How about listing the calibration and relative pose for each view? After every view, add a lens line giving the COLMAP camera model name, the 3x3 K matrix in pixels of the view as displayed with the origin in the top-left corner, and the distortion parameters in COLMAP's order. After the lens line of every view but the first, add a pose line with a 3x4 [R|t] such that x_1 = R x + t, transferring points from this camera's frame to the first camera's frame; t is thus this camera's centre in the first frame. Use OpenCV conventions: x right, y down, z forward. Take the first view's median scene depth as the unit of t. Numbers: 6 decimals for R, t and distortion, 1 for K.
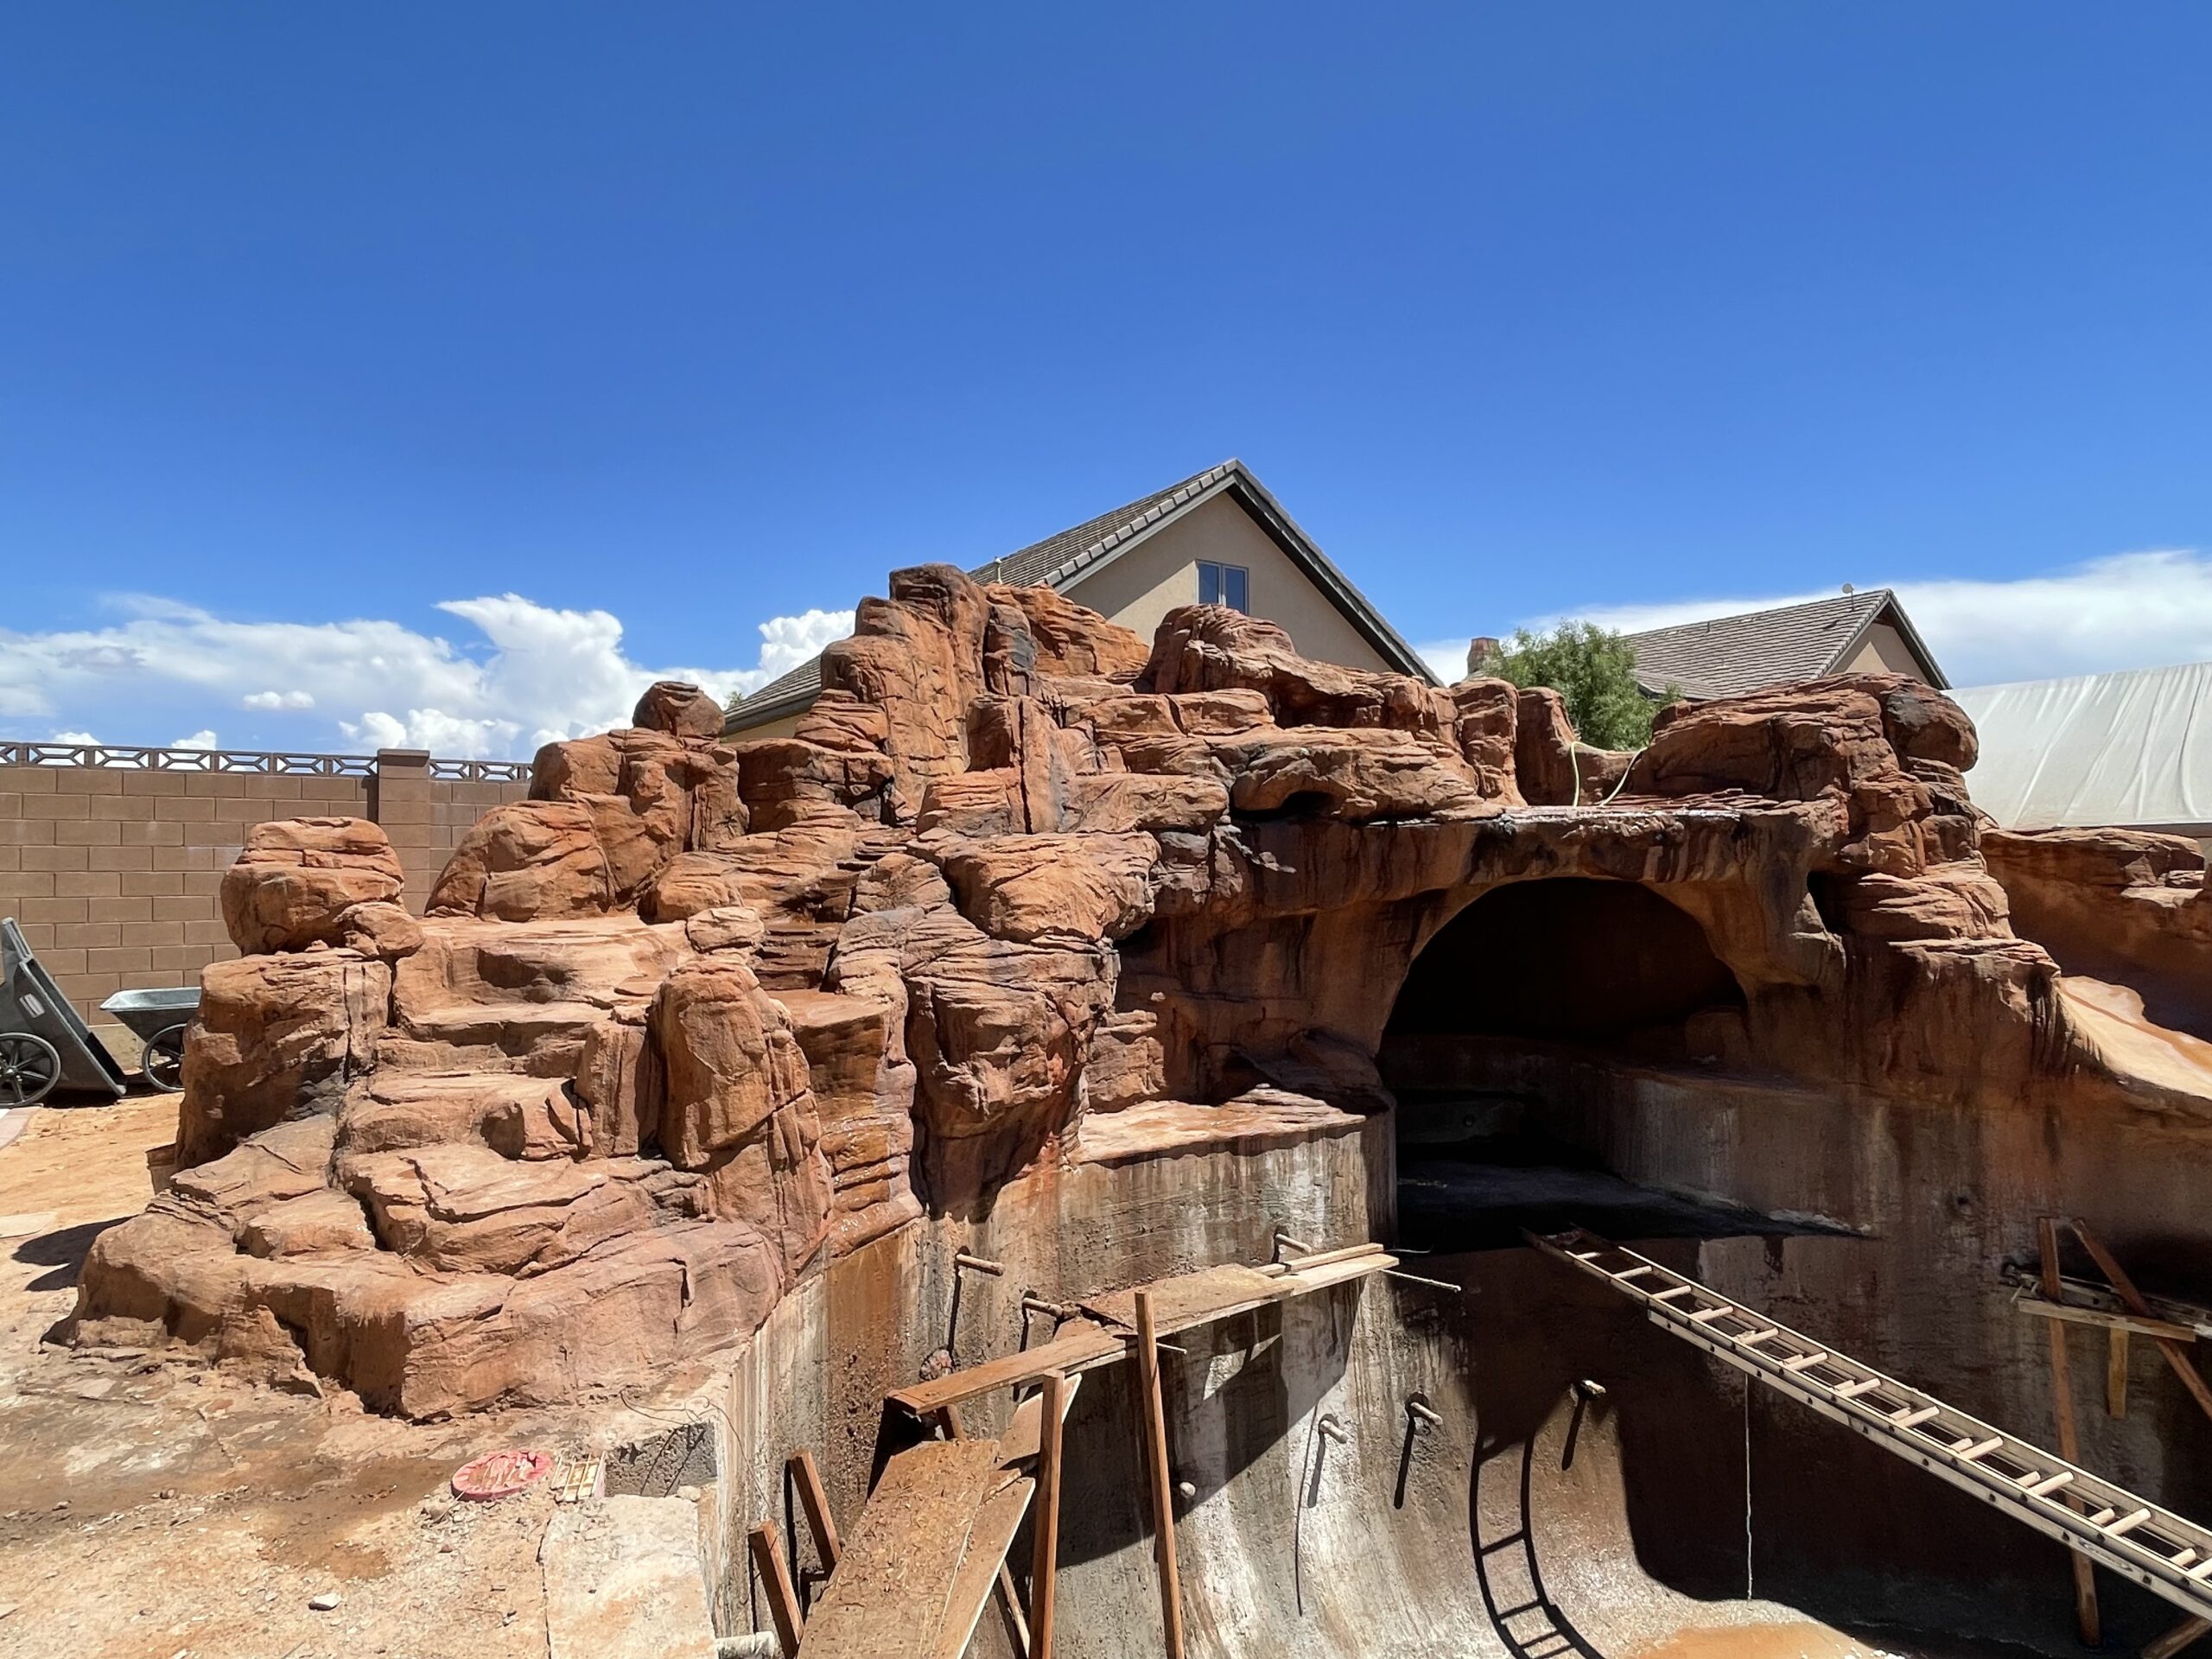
lens RADIAL K [[1237.2, 0, 1106.0], [0, 1237.2, 829.5], [0, 0, 1]] dist [-0.026925, 0.000094]
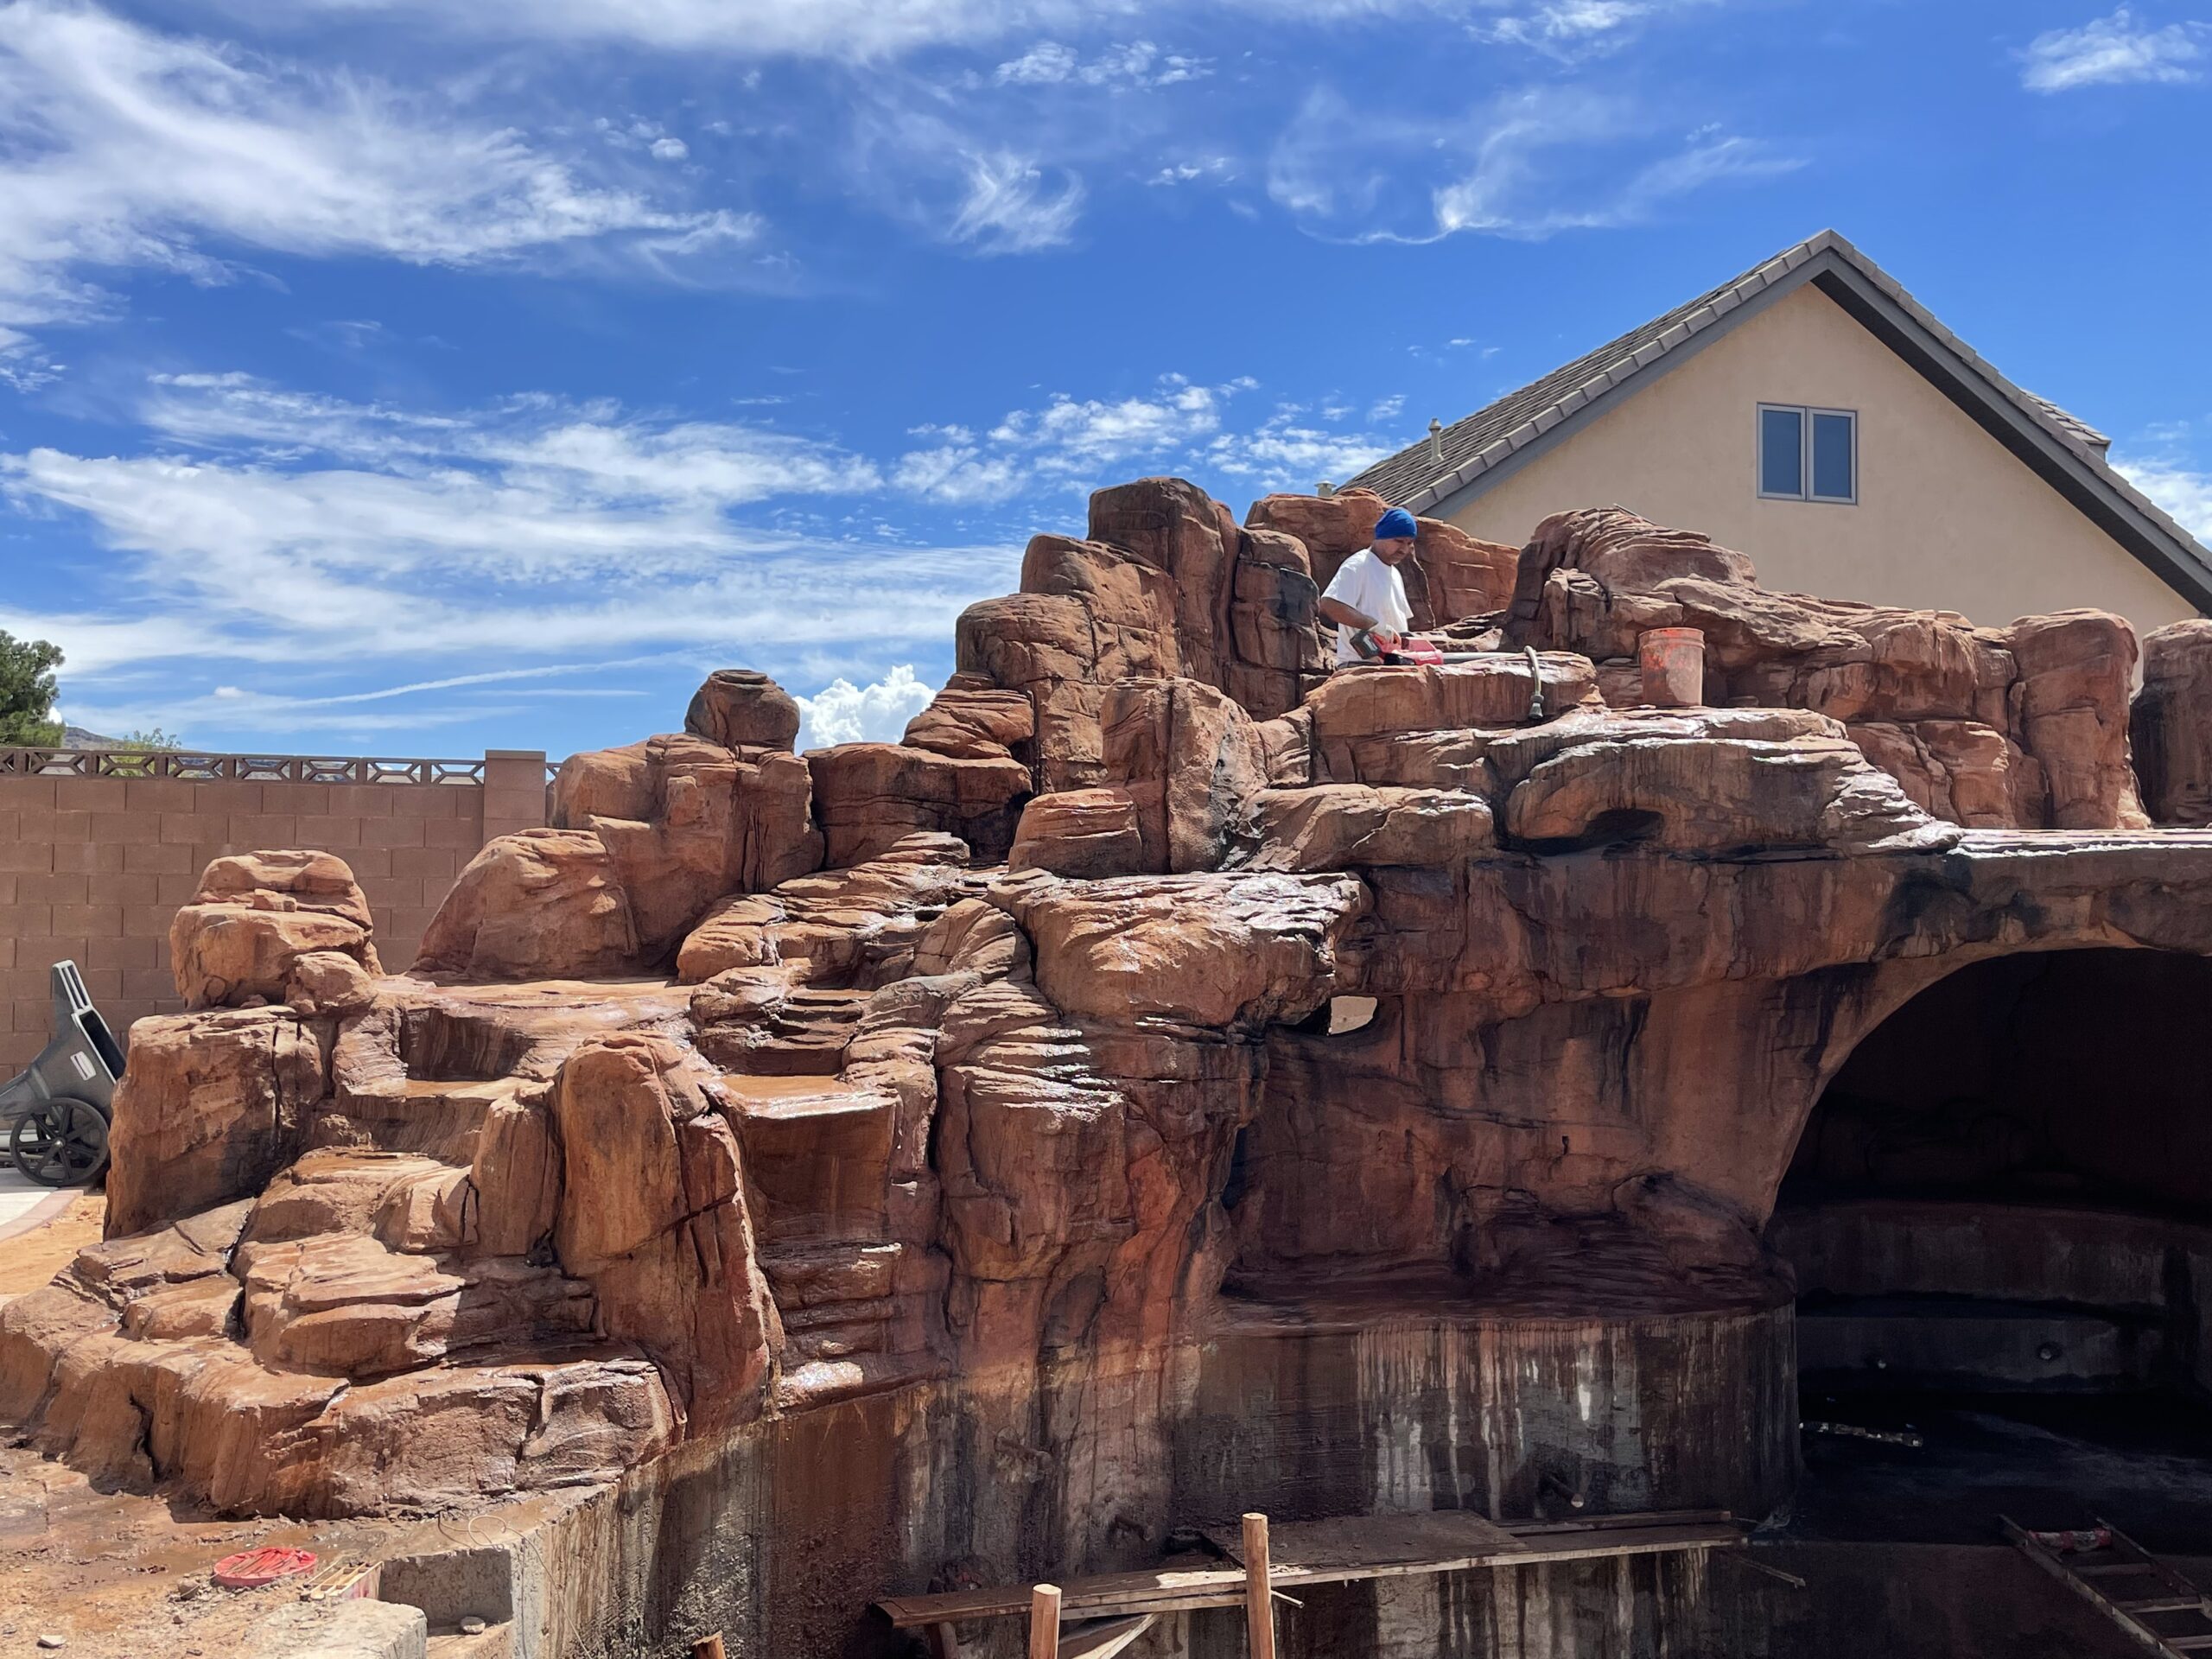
lens RADIAL K [[2041.5, 0, 1106.0], [0, 2041.5, 829.5], [0, 0, 1]] dist [0.000681, -0.018031]
pose [[0.946208, 0.000905, -0.323559, 0.304809], [-0.003069, 0.999976, -0.006178, -0.015433], [0.323545, 0.006839, 0.946188, -0.138134]]
